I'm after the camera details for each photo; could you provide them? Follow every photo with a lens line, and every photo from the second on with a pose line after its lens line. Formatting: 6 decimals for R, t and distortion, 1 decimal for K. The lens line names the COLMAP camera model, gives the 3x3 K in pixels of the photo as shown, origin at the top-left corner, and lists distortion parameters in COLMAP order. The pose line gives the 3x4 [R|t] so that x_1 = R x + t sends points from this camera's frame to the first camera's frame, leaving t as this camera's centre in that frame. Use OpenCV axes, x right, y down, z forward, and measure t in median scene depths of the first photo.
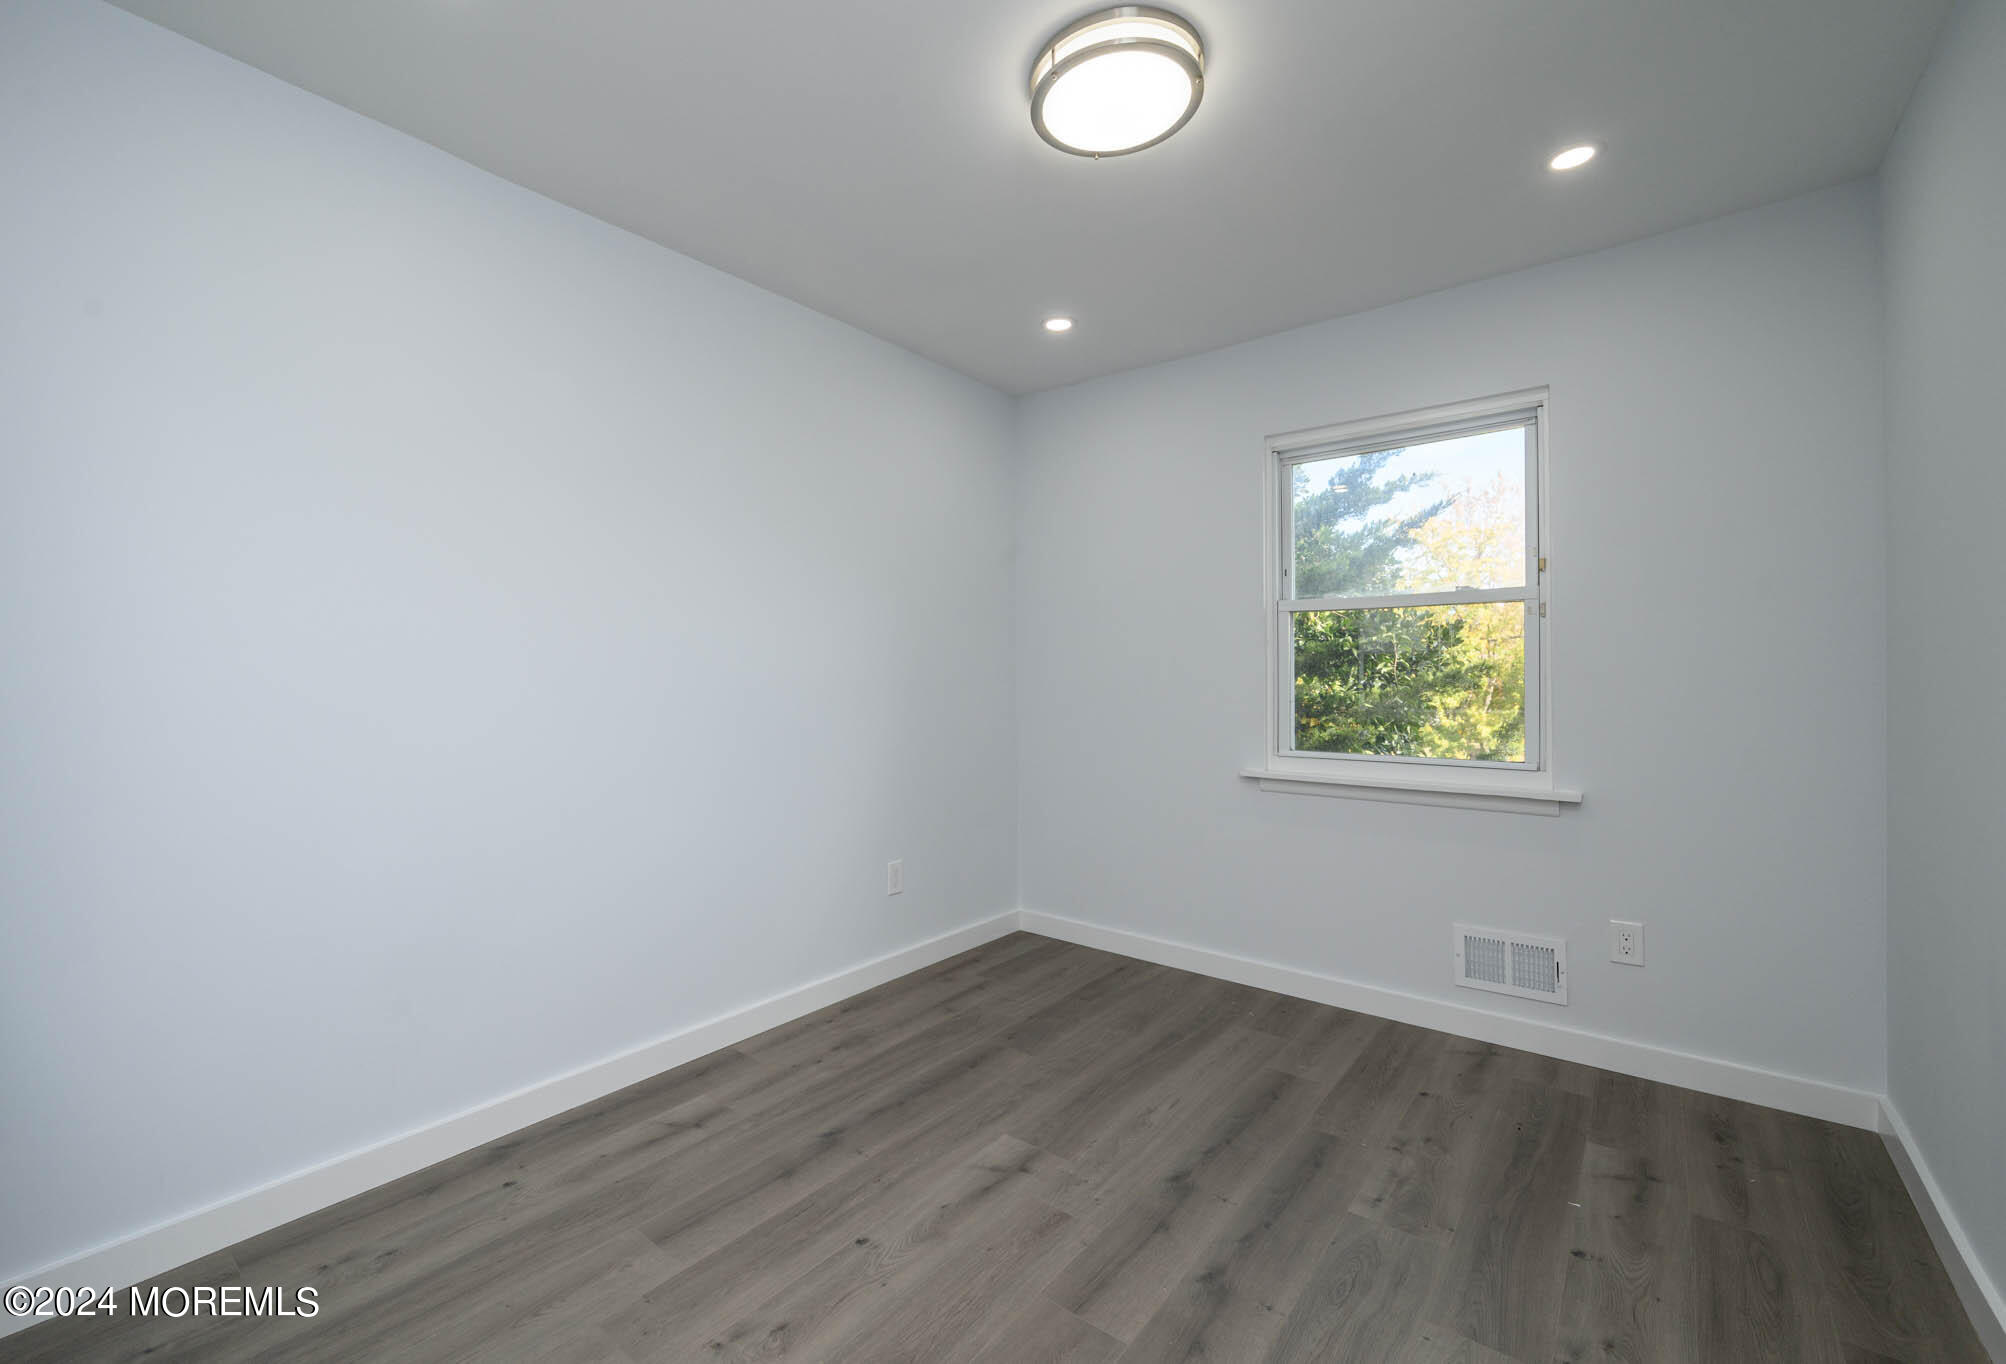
lens RADIAL K [[846.7, 0, 957.5], [0, 846.7, 677.3], [0, 0, 1]] dist [0.004286, -0.000877]
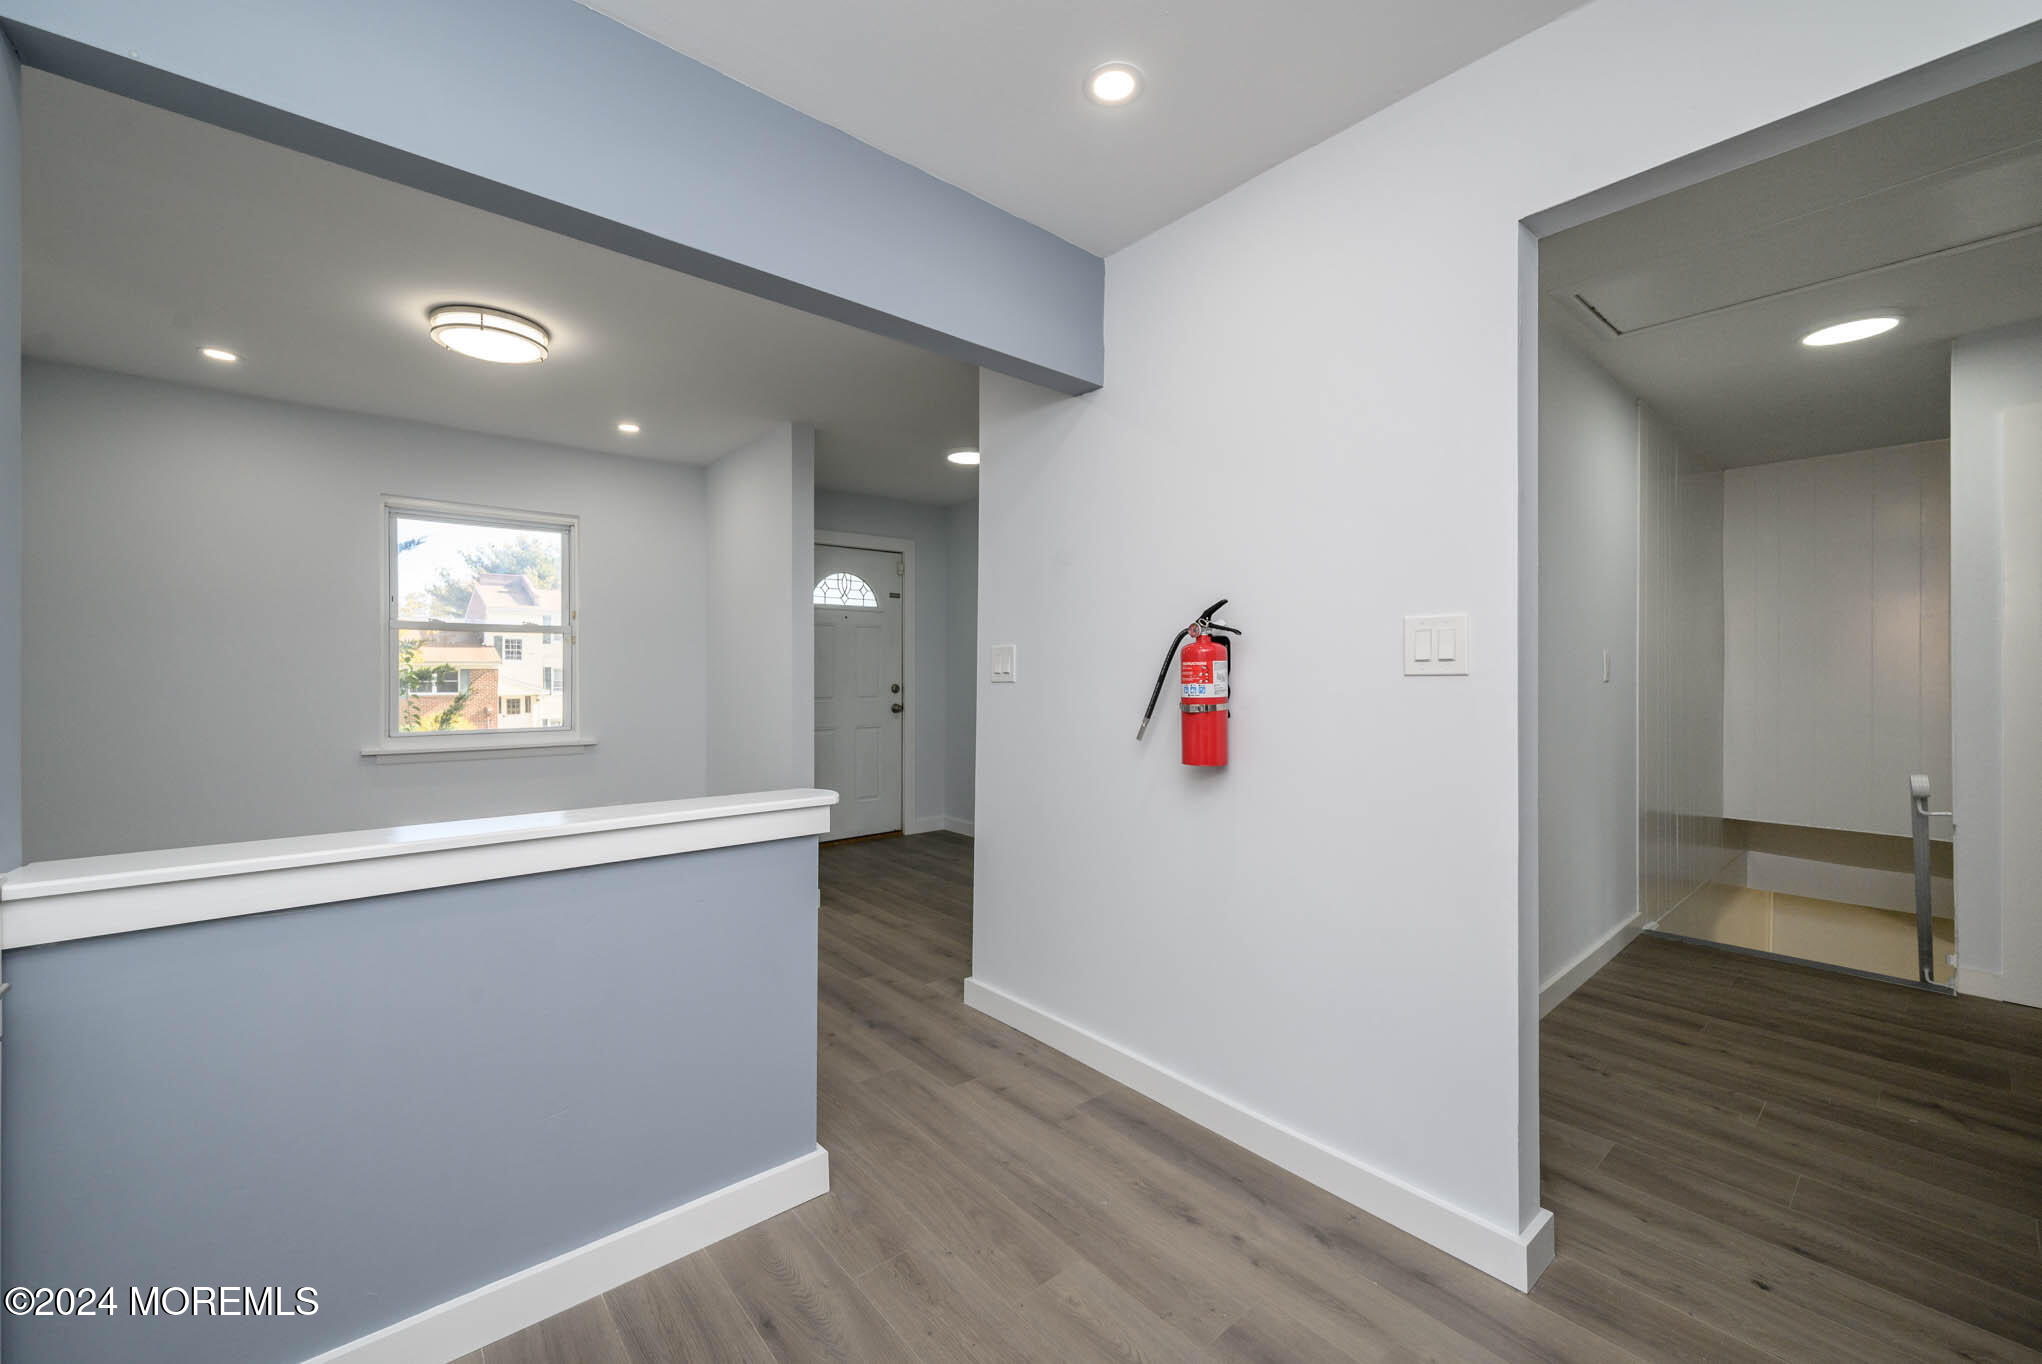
lens RADIAL K [[804.1, 0, 1020.1], [0, 804.1, 668.9], [0, 0, 1]] dist [0.000602, 0.000140]
pose [[0.176843, 0.007845, 0.984208, -0.974349], [-0.000024, 0.999968, -0.007966, -0.005479], [-0.984239, 0.001385, 0.176837, -0.272312]]
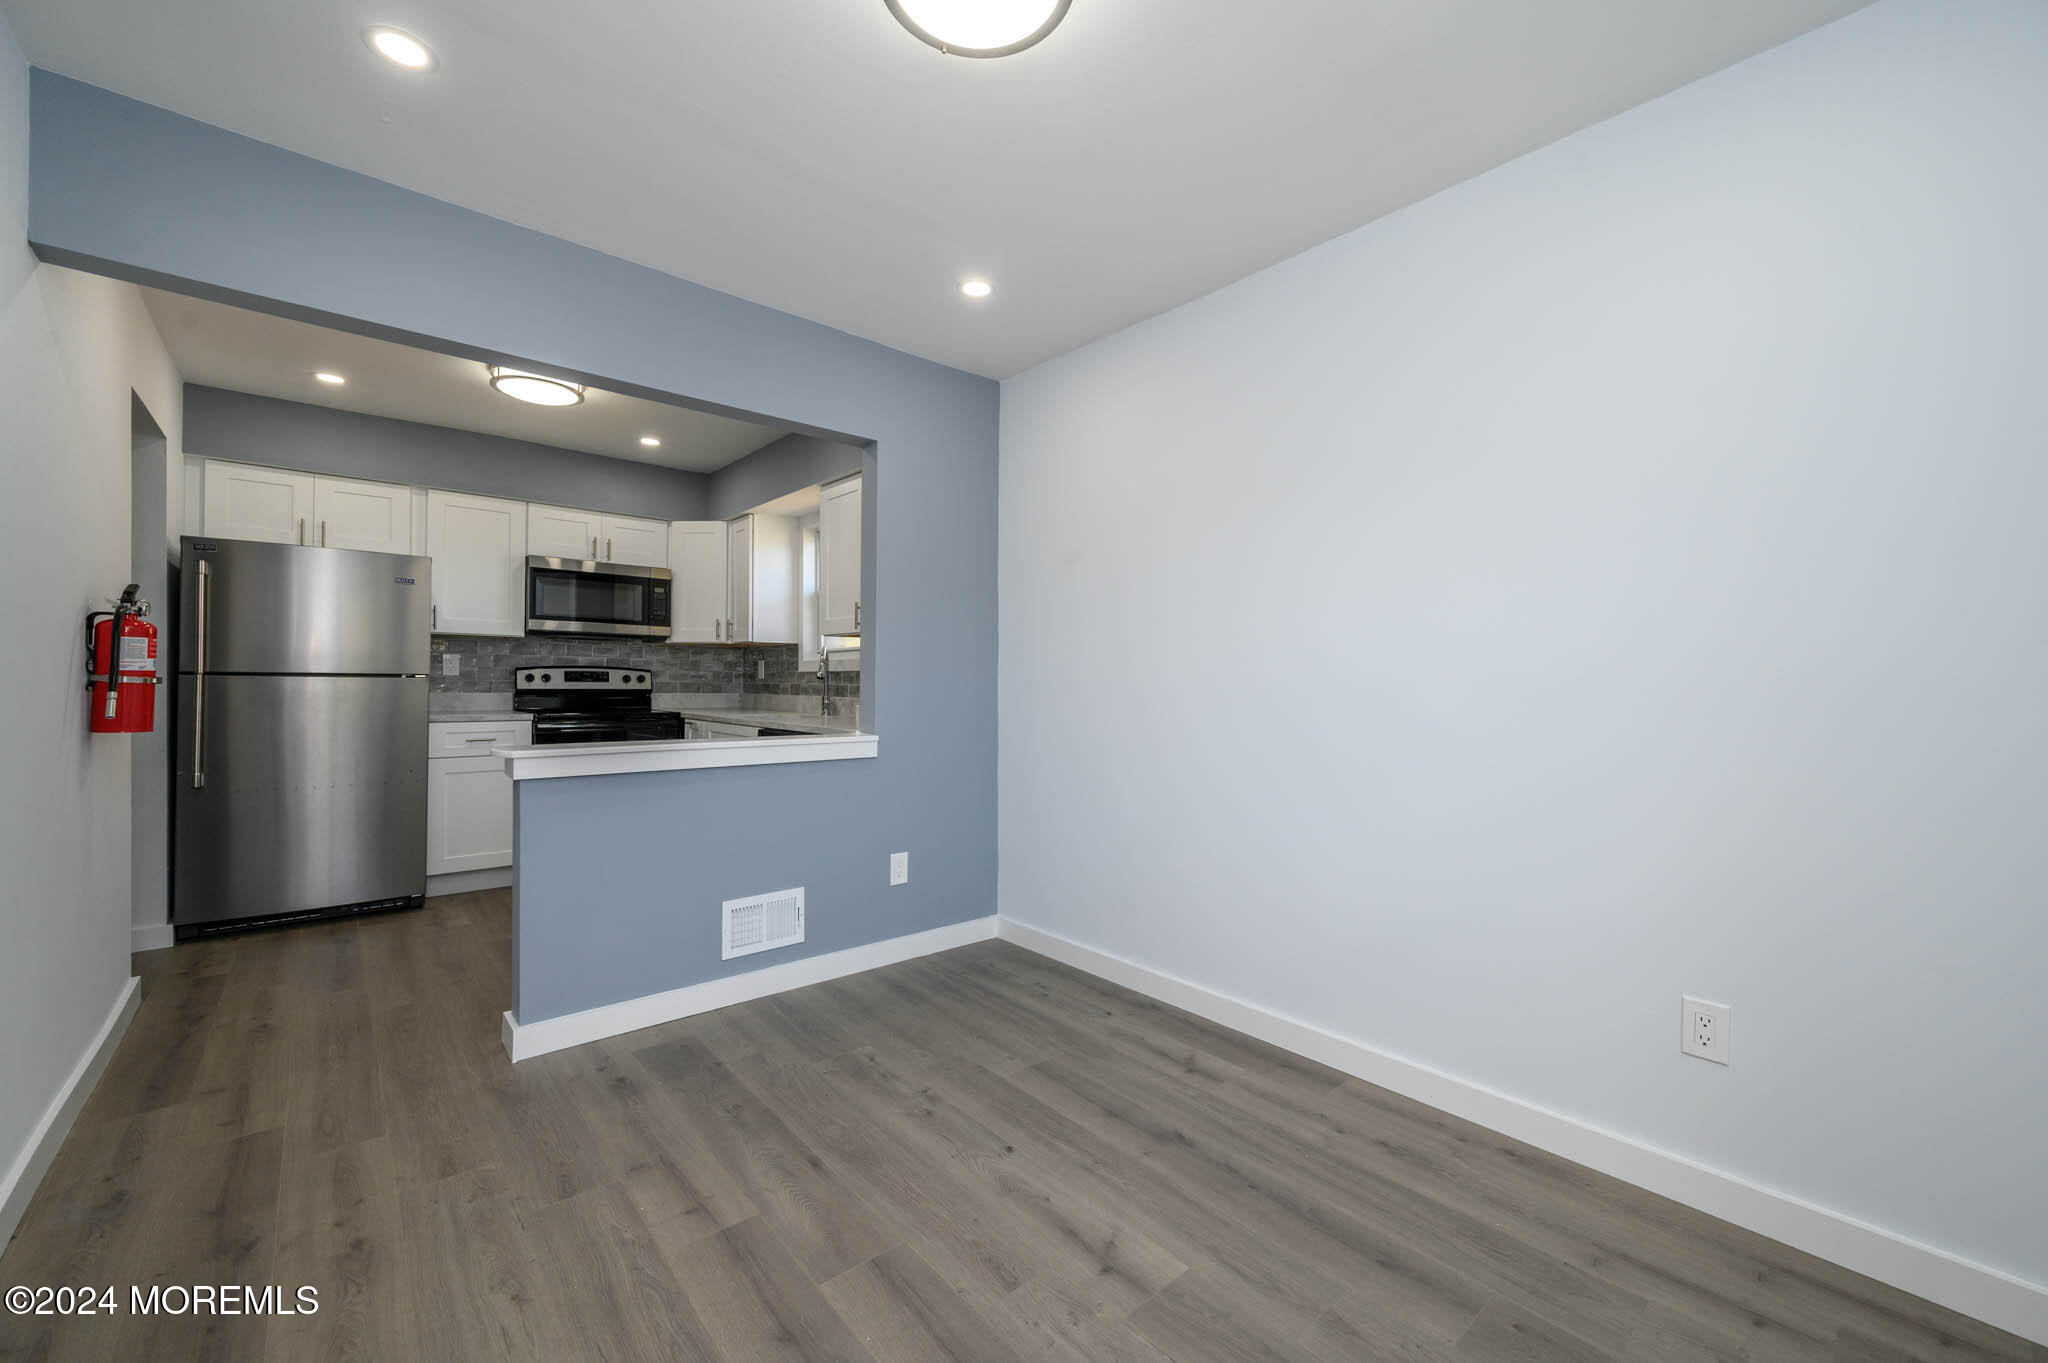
lens RADIAL K [[806.5, 0, 1019.4], [0, 806.5, 685.1], [0, 0, 1]] dist [0.000602, 0.000140]
pose [[-0.169407, 0.002691, -0.985542, 0.768892], [-0.012476, 0.999910, 0.004875, 0.019089], [0.985467, 0.013122, -0.169359, 0.943072]]
